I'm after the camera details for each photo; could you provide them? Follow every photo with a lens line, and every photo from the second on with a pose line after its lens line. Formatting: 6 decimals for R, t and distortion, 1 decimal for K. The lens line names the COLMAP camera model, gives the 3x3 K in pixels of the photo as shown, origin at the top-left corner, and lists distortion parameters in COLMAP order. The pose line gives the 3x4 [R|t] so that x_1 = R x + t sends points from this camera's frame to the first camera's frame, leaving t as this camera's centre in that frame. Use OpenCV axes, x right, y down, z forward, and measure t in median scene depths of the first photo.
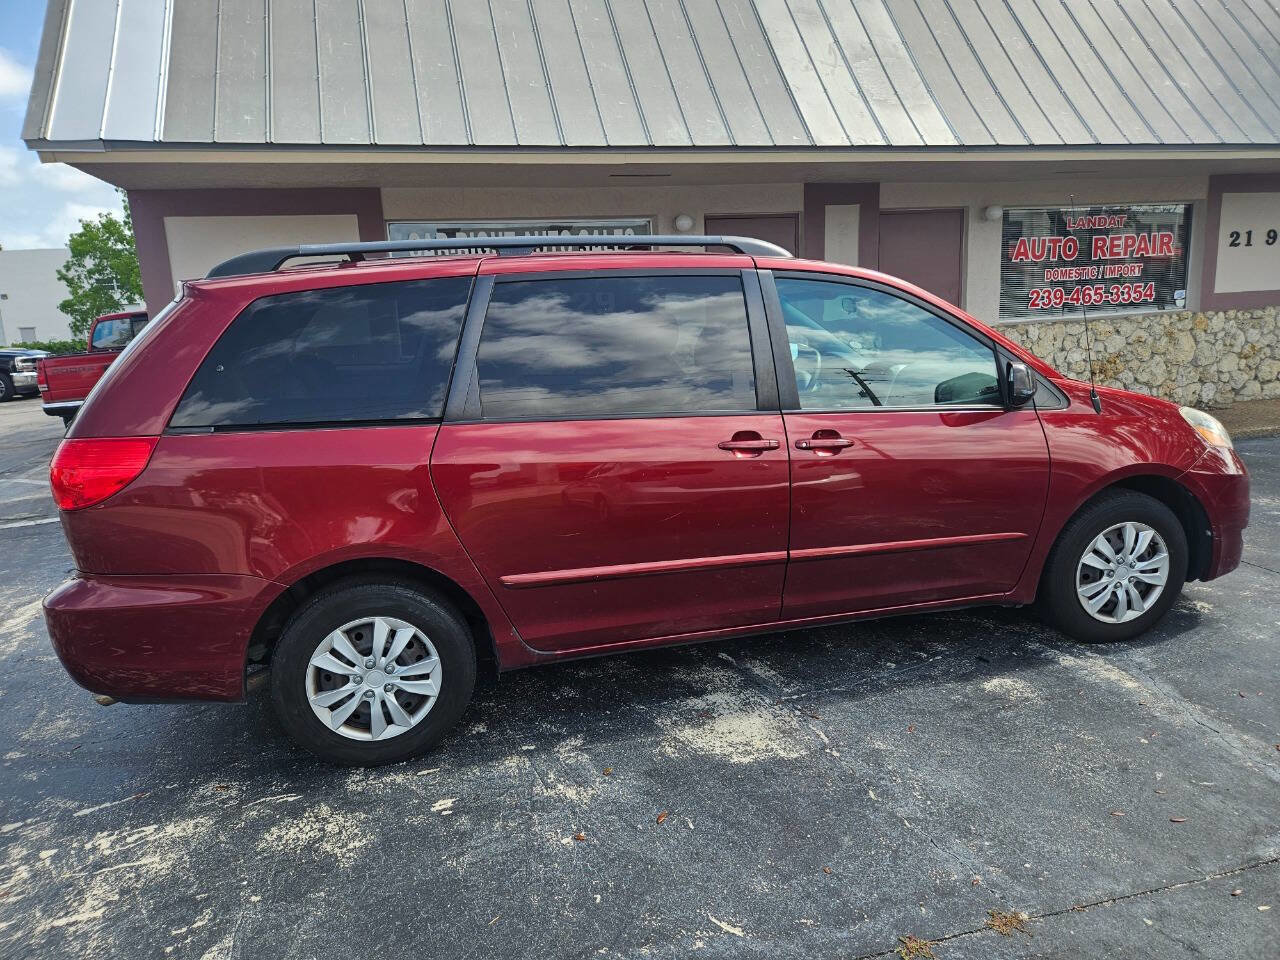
lens RADIAL K [[858.5, 0, 632.8], [0, 858.5, 477.0], [0, 0, 1]] dist [0.066258, -0.054374]
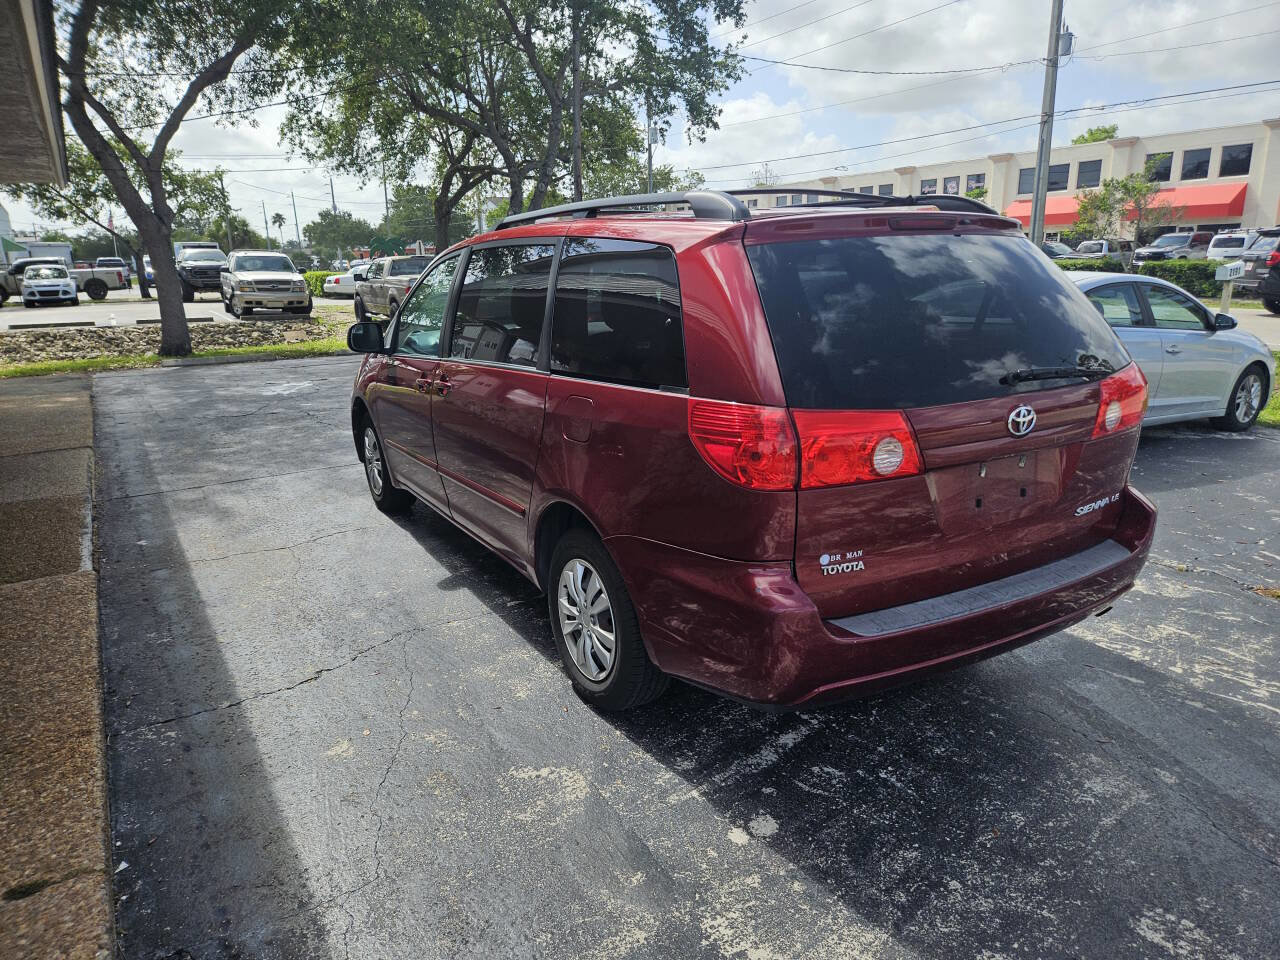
lens RADIAL K [[858.5, 0, 635.2], [0, 858.5, 488.8], [0, 0, 1]] dist [0.066258, -0.054374]
pose [[-0.284361, -0.197833, 0.938084, -1.395368], [0.228998, 0.936139, 0.266839, -0.297556], [-0.930966, 0.290698, -0.220898, 1.704480]]
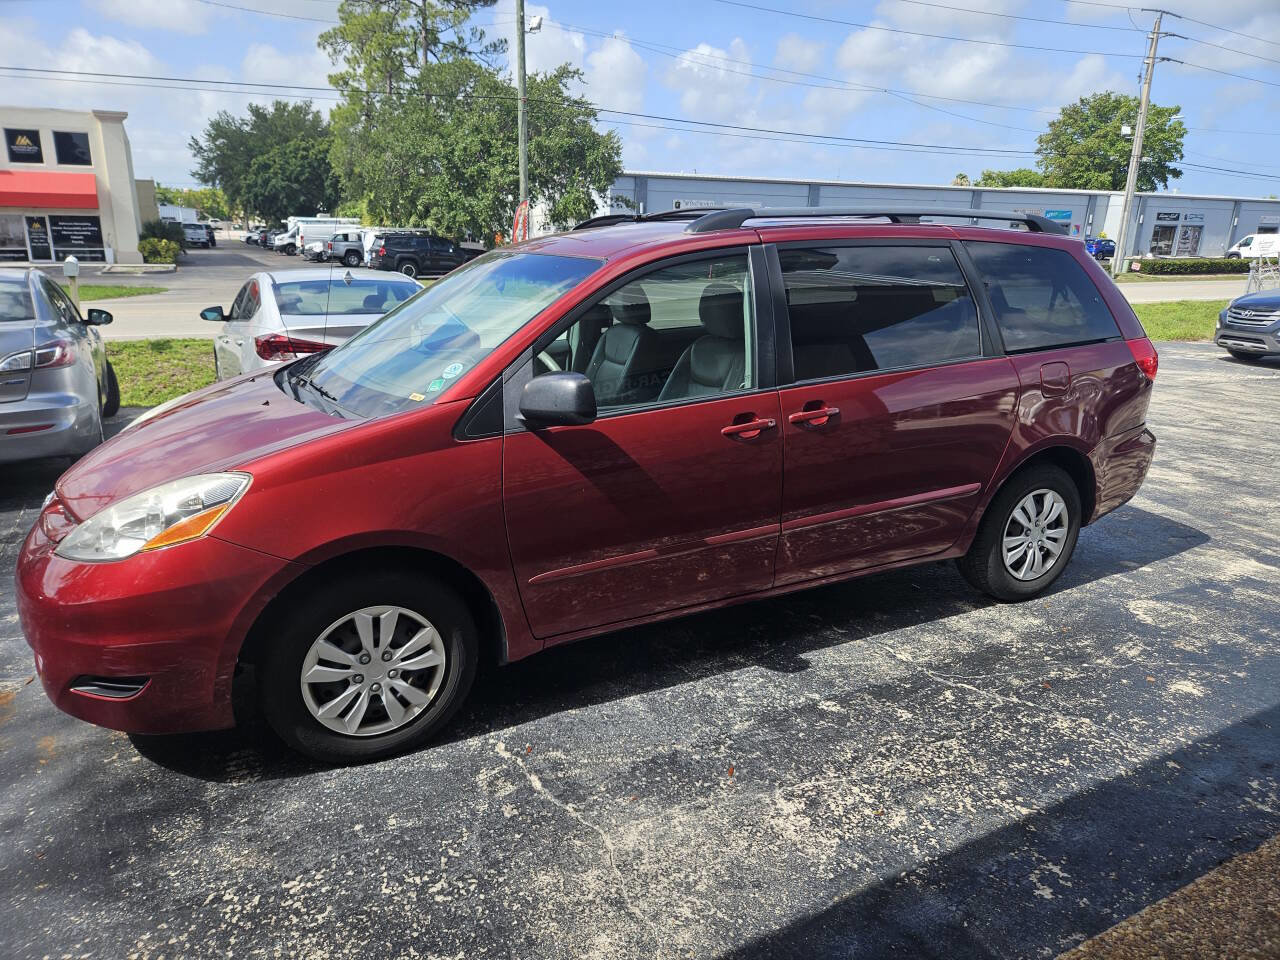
lens RADIAL K [[858.5, 0, 629.5], [0, 858.5, 478.6], [0, 0, 1]] dist [0.066258, -0.054374]
pose [[-0.972809, 0.097853, -0.209923, 0.447898], [-0.010562, 0.886682, 0.462259, -0.587544], [0.231368, 0.451907, -0.861539, 2.557890]]
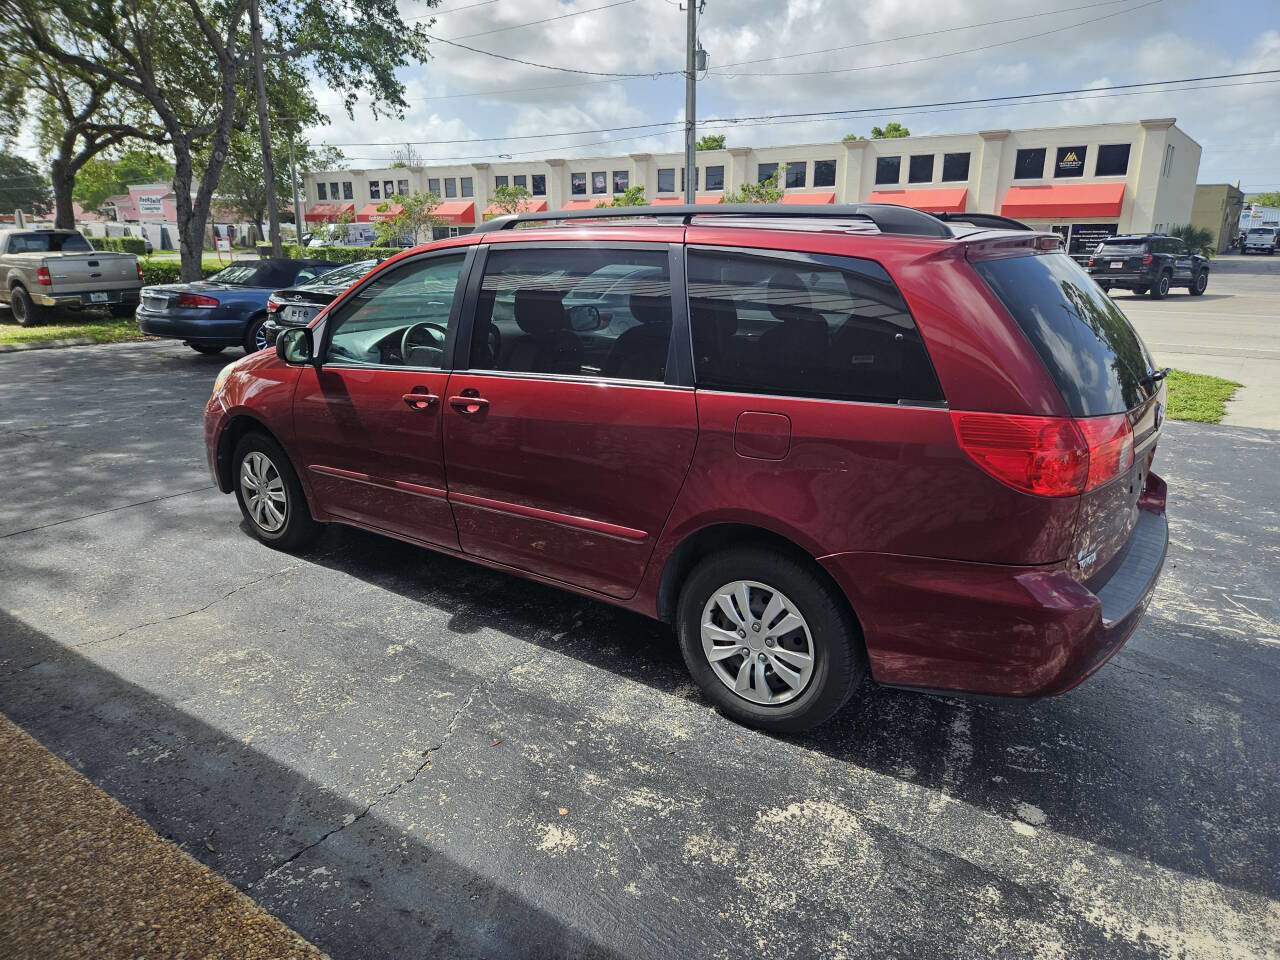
lens RADIAL K [[858.5, 0, 643.0], [0, 858.5, 473.4], [0, 0, 1]] dist [0.066258, -0.054374]
pose [[-0.642997, -0.160143, 0.748939, -1.071068], [0.179515, 0.919138, 0.350658, -0.439473], [-0.744533, 0.359917, -0.562255, 2.160362]]
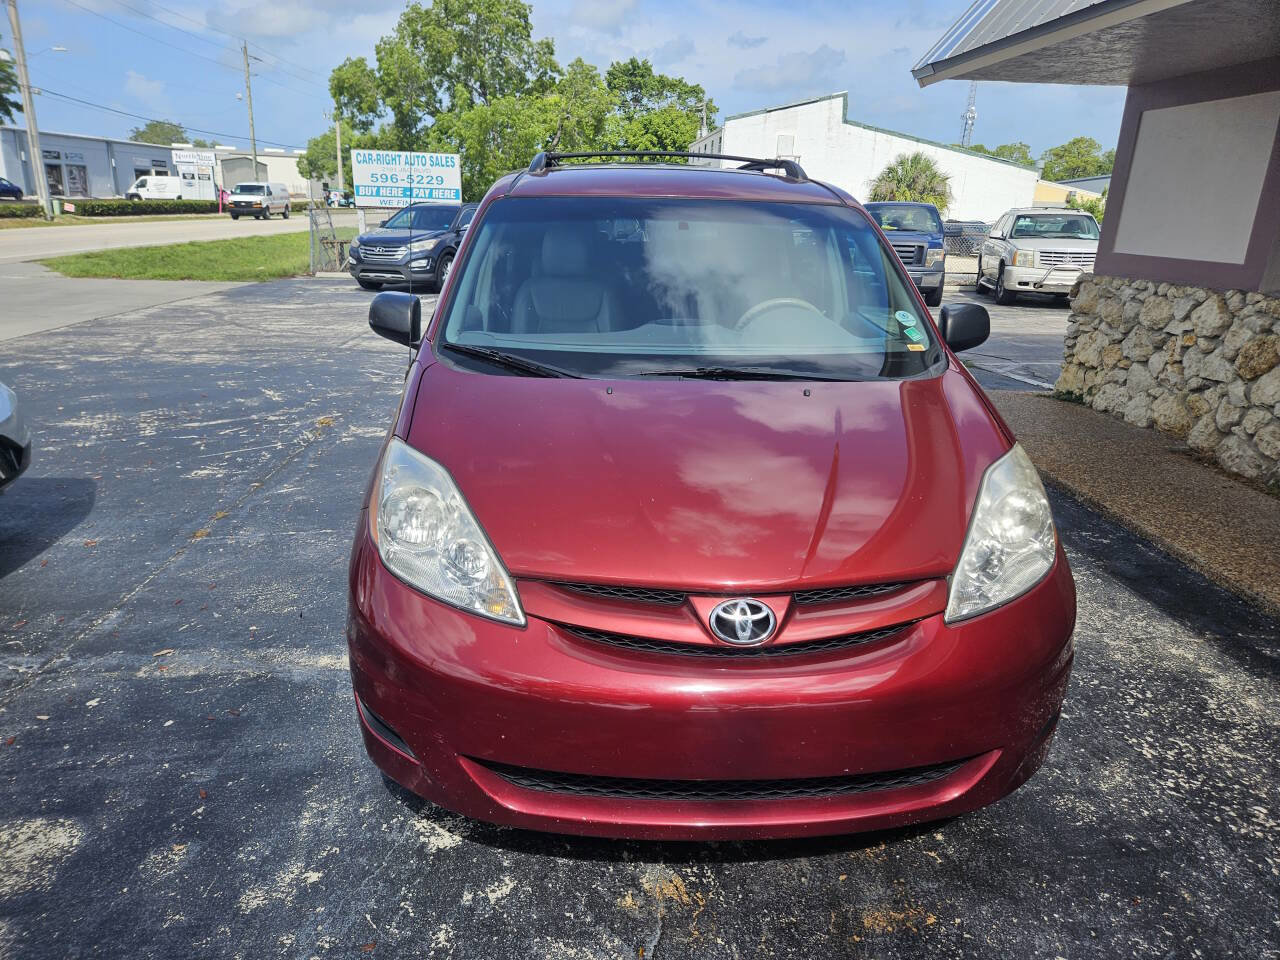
lens RADIAL K [[858.5, 0, 647.4], [0, 858.5, 482.1], [0, 0, 1]] dist [0.066258, -0.054374]
pose [[-0.184397, 0.343359, -0.920925, 1.429495], [-0.217103, 0.899618, 0.378886, -0.392903], [0.958574, 0.269801, -0.091343, 1.511135]]
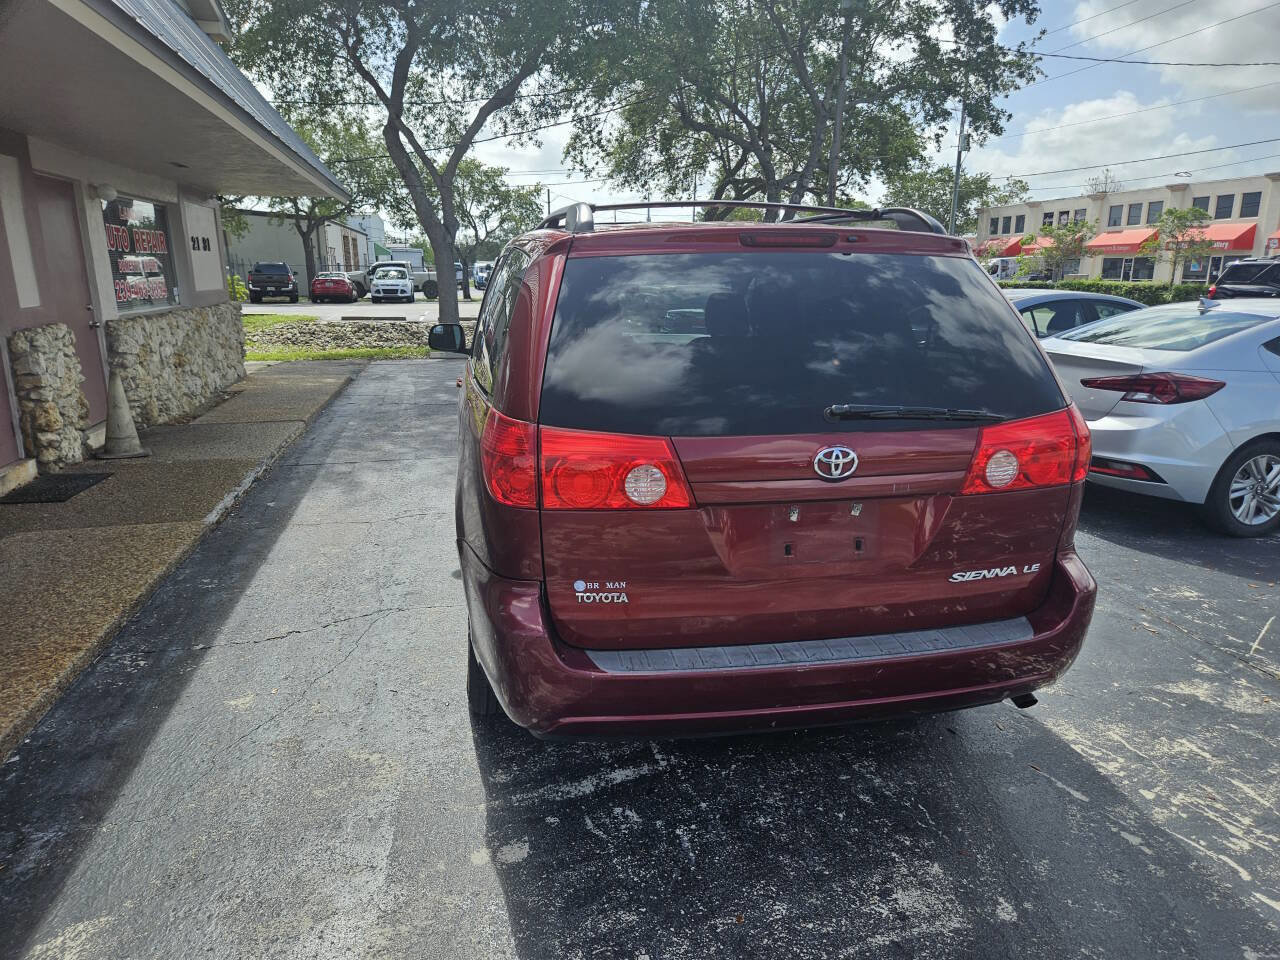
lens RADIAL K [[858.5, 0, 641.9], [0, 858.5, 489.2], [0, 0, 1]] dist [0.066258, -0.054374]
pose [[0.044684, -0.199808, 0.978816, -1.432462], [0.198533, 0.962027, 0.187318, -0.198557], [-0.979075, 0.185957, 0.082655, 1.257129]]
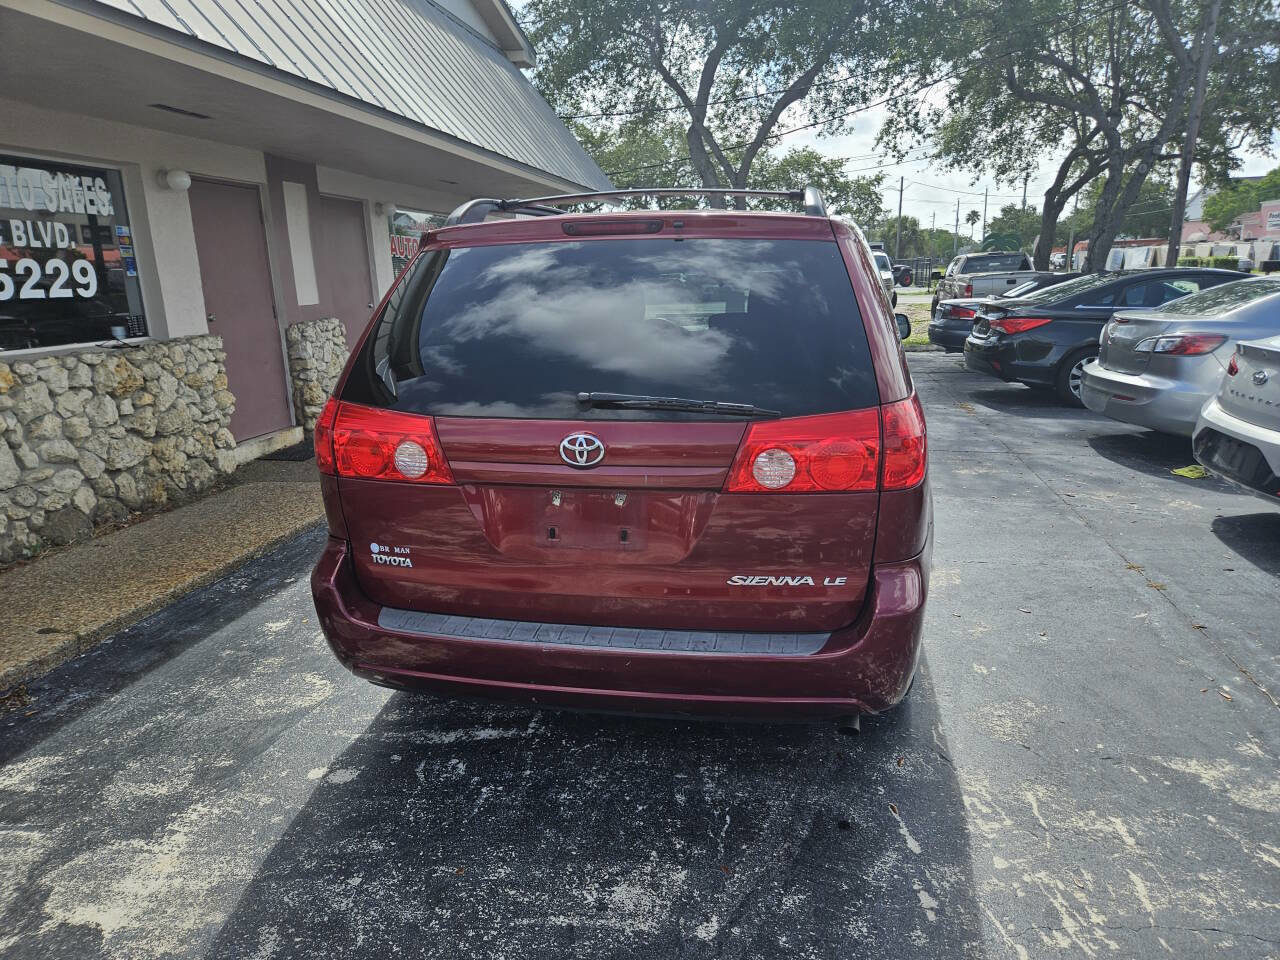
lens RADIAL K [[858.5, 0, 647.0], [0, 858.5, 500.0], [0, 0, 1]] dist [0.066258, -0.054374]
pose [[0.425056, -0.197592, 0.883337, -1.337809], [0.185551, 0.974180, 0.128626, -0.092167], [-0.885945, 0.109231, 0.450745, 0.772124]]
